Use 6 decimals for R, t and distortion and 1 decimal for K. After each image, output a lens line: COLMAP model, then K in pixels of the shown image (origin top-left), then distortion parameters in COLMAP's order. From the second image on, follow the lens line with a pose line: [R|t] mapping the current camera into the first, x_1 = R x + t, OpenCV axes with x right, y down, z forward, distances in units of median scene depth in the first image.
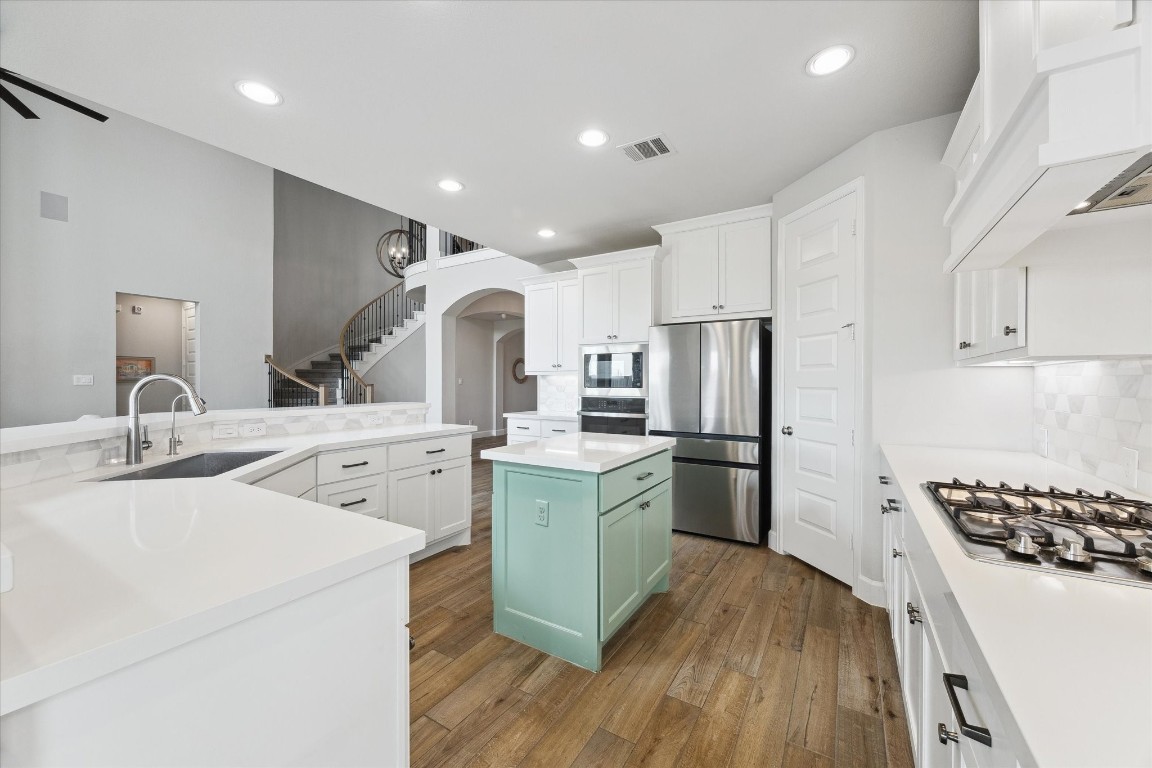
lens RADIAL K [[441.4, 0, 580.4], [0, 441.4, 385.2], [0, 0, 1]] dist [-0.002157, -0.000093]
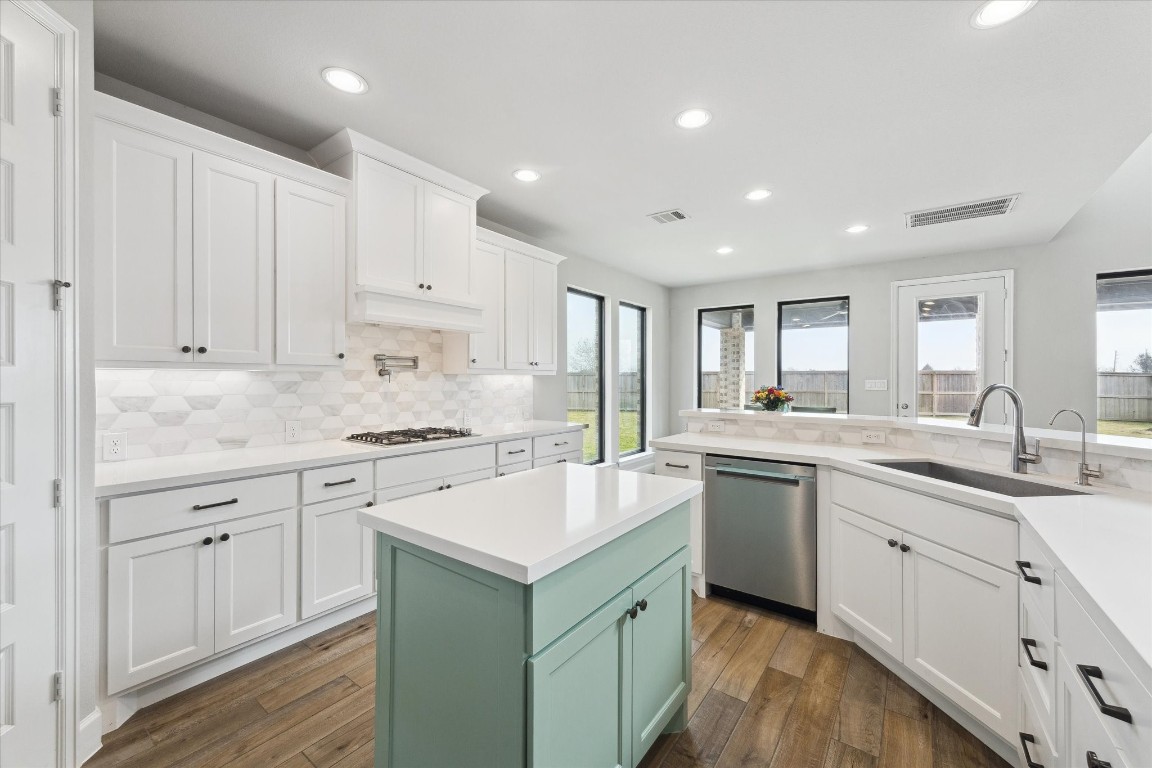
lens RADIAL K [[456.6, 0, 583.2], [0, 456.6, 378.0], [0, 0, 1]] dist [0.003558, -0.000517]
pose [[-0.996292, -0.009112, 0.085555, -0.054632], [-0.008485, 0.999934, 0.007692, -0.026326], [-0.085620, 0.006937, -0.996304, 1.196327]]
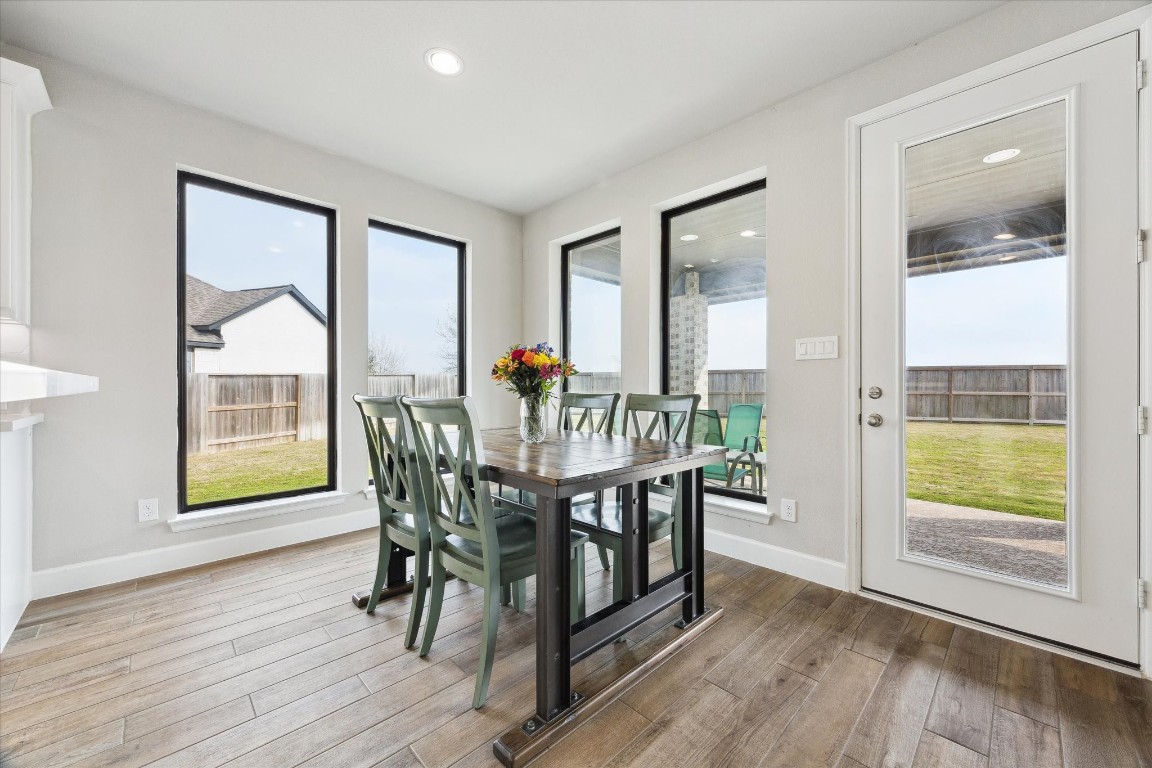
lens RADIAL K [[441.4, 0, 580.4], [0, 441.4, 385.2], [0, 0, 1]] dist [-0.002157, -0.000093]
pose [[-0.970042, -0.003034, 0.242918, -0.738707], [-0.001505, 0.999978, 0.006480, 0.061294], [-0.242932, 0.005921, -0.970025, 0.314681]]
